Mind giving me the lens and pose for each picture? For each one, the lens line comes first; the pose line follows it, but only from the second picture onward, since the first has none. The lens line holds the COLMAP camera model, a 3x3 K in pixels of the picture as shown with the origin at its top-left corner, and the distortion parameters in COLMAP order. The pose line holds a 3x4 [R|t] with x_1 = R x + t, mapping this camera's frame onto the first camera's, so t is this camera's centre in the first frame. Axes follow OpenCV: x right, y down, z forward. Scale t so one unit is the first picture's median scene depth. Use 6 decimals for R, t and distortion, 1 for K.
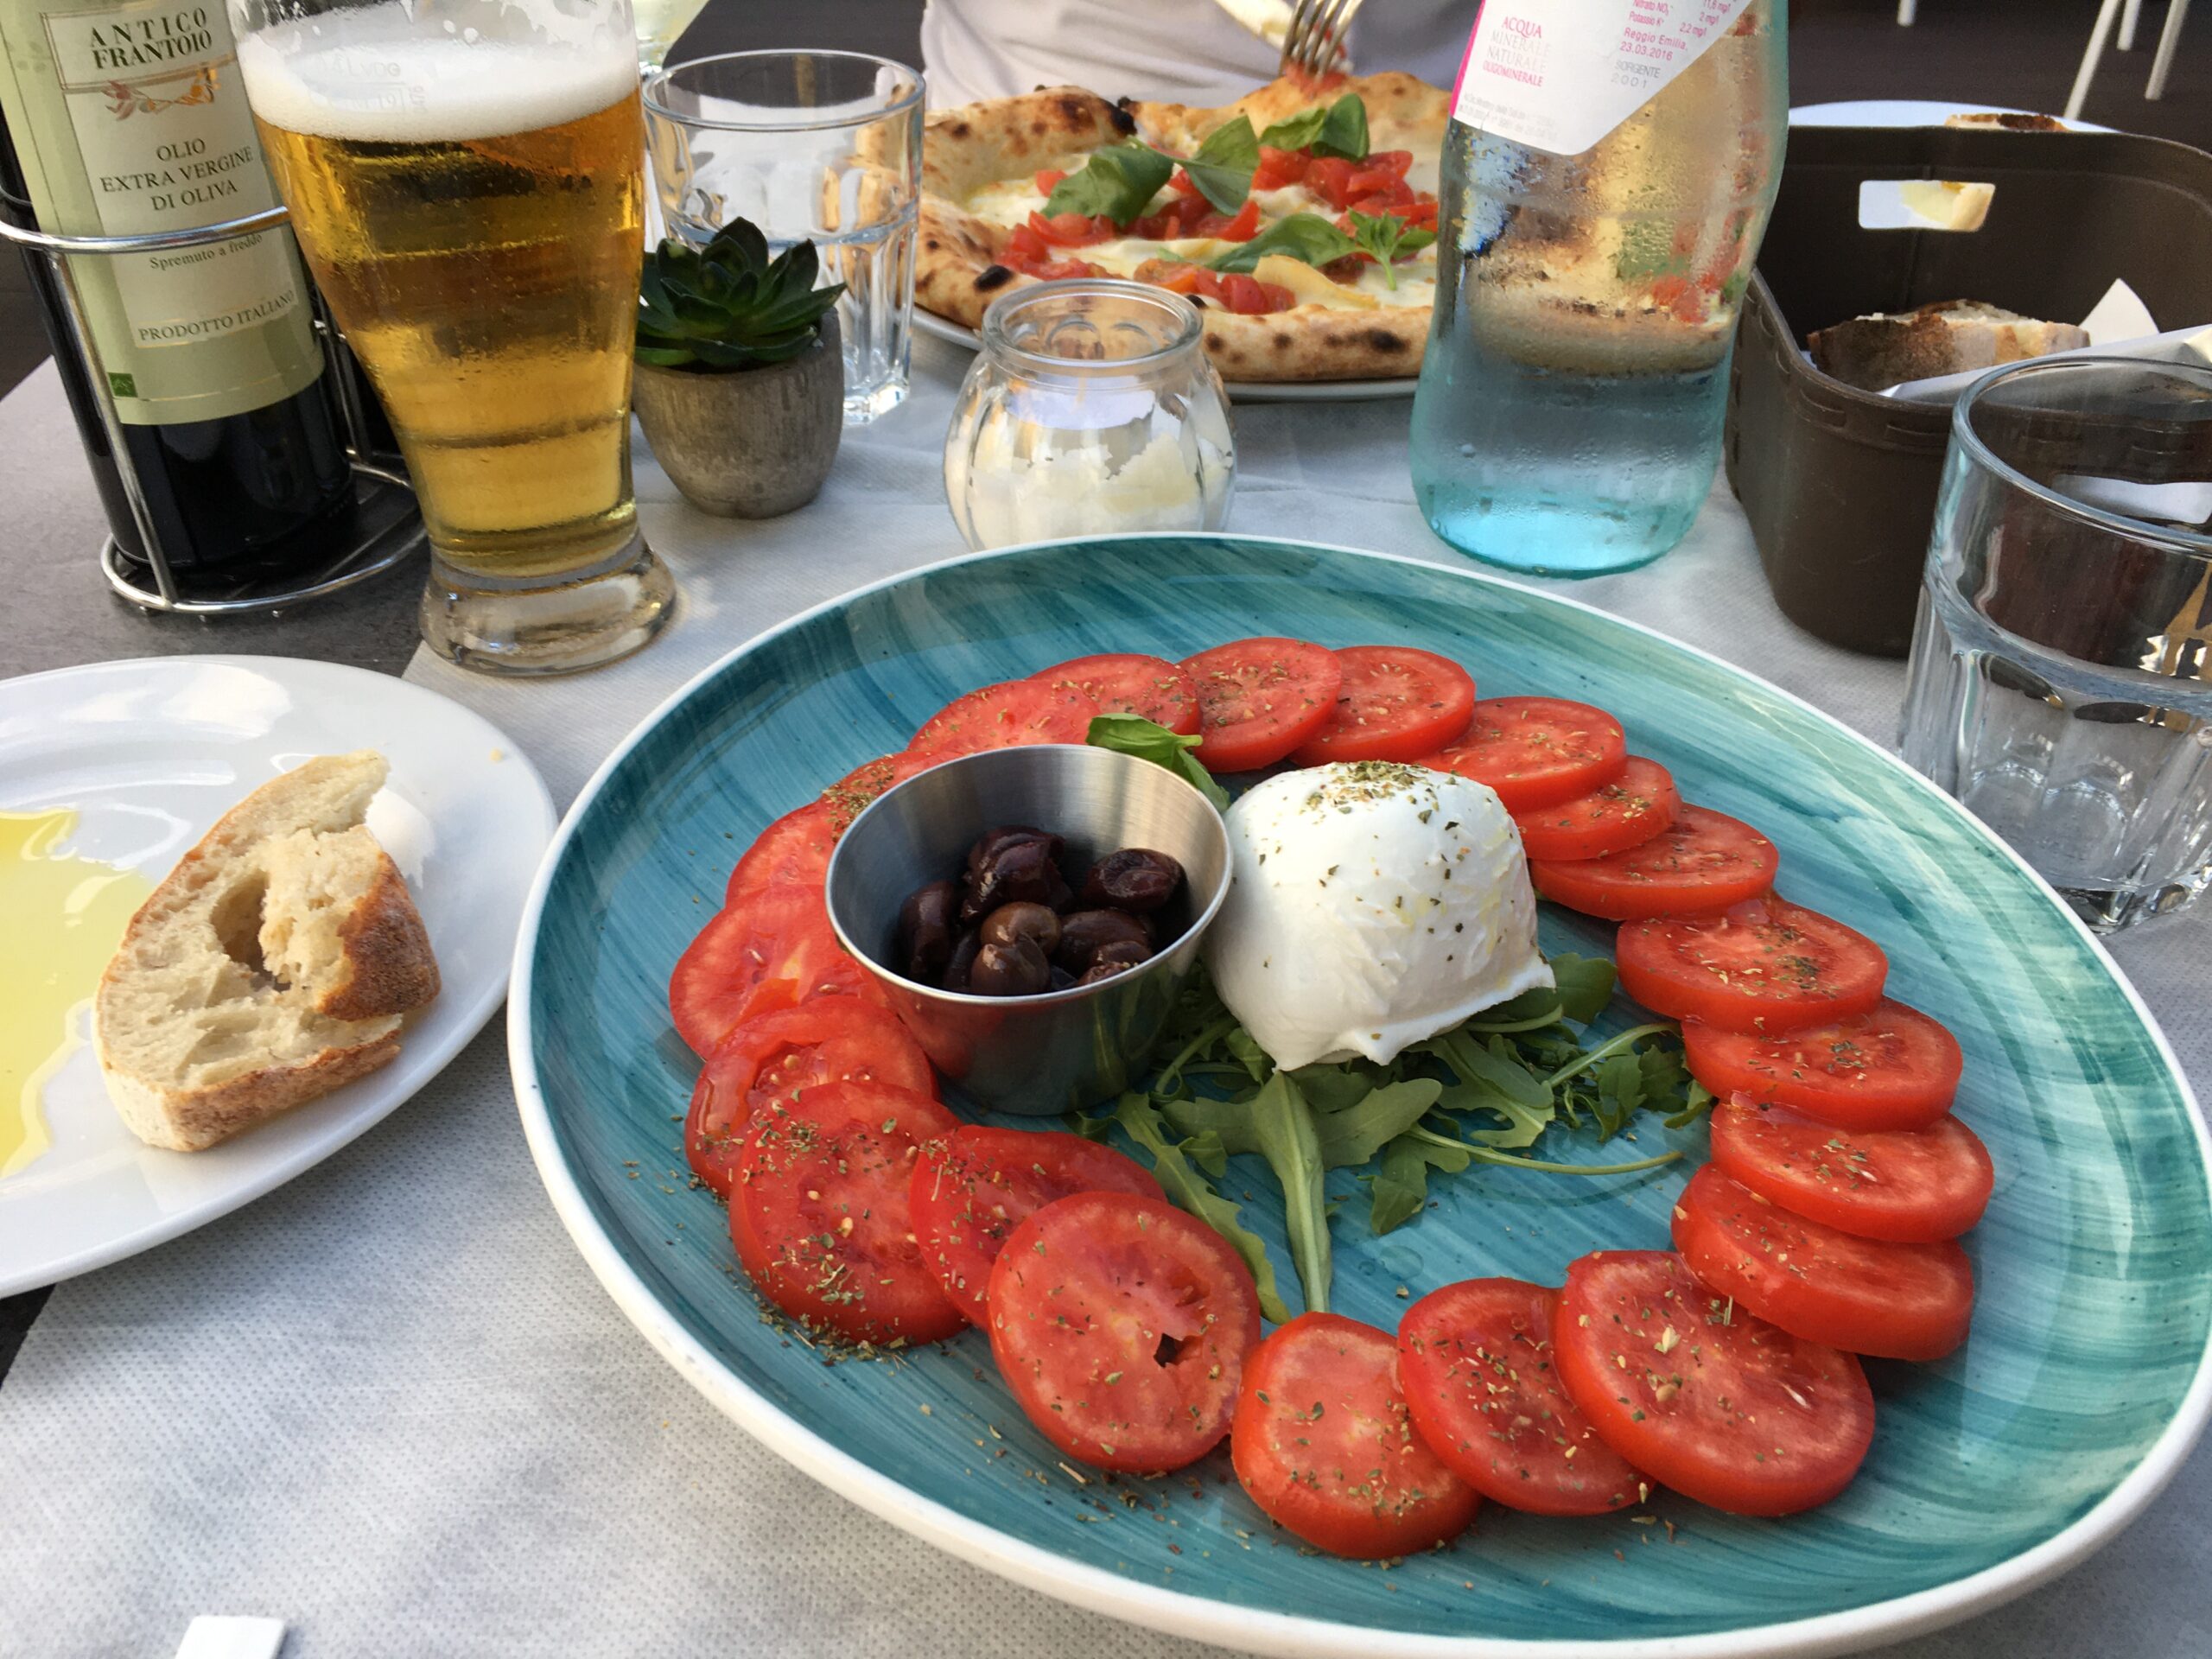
lens RADIAL K [[1882.7, 0, 1106.6], [0, 1882.7, 816.0], [0, 0, 1]] dist [0.065073, -0.086629]
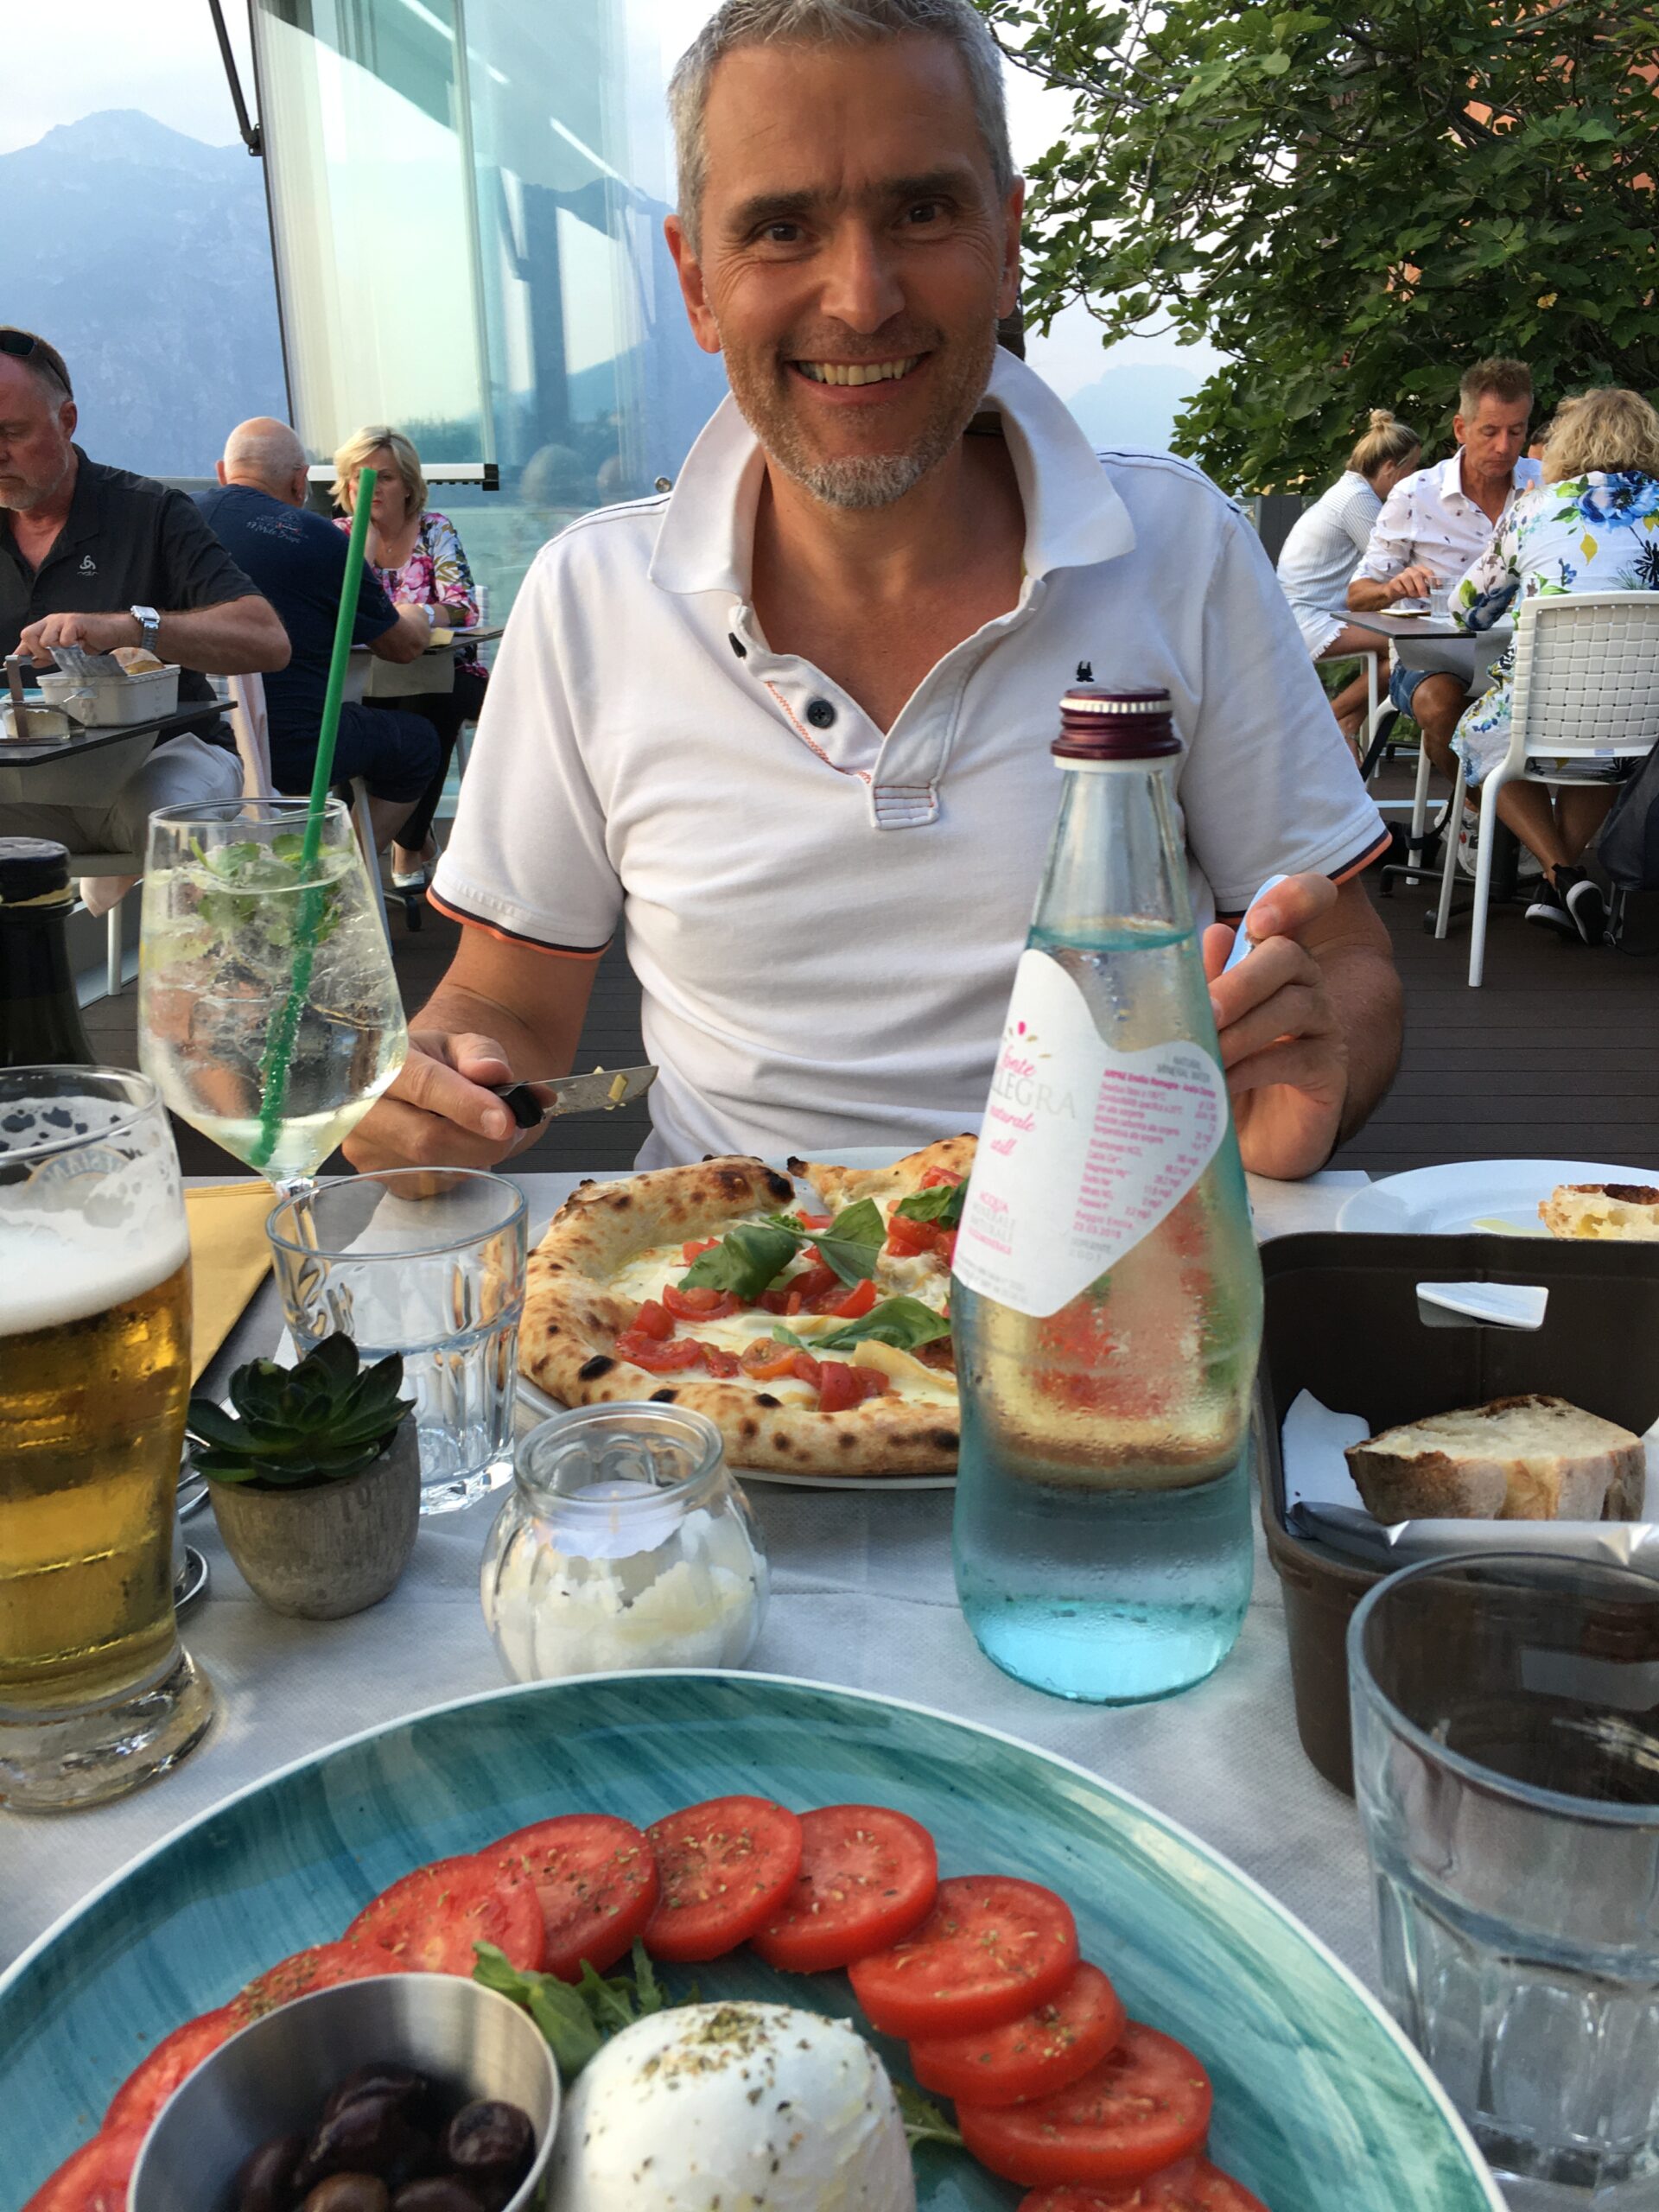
lens RADIAL K [[1882.7, 0, 824.9], [0, 1882.7, 1086.2], [0, 0, 1]] dist [0.065073, -0.086629]
pose [[0.997308, -0.010385, -0.072587, 0.174892], [-0.014264, 0.943533, -0.330971, -0.101945], [0.071926, 0.331115, 0.940845, -0.043448]]
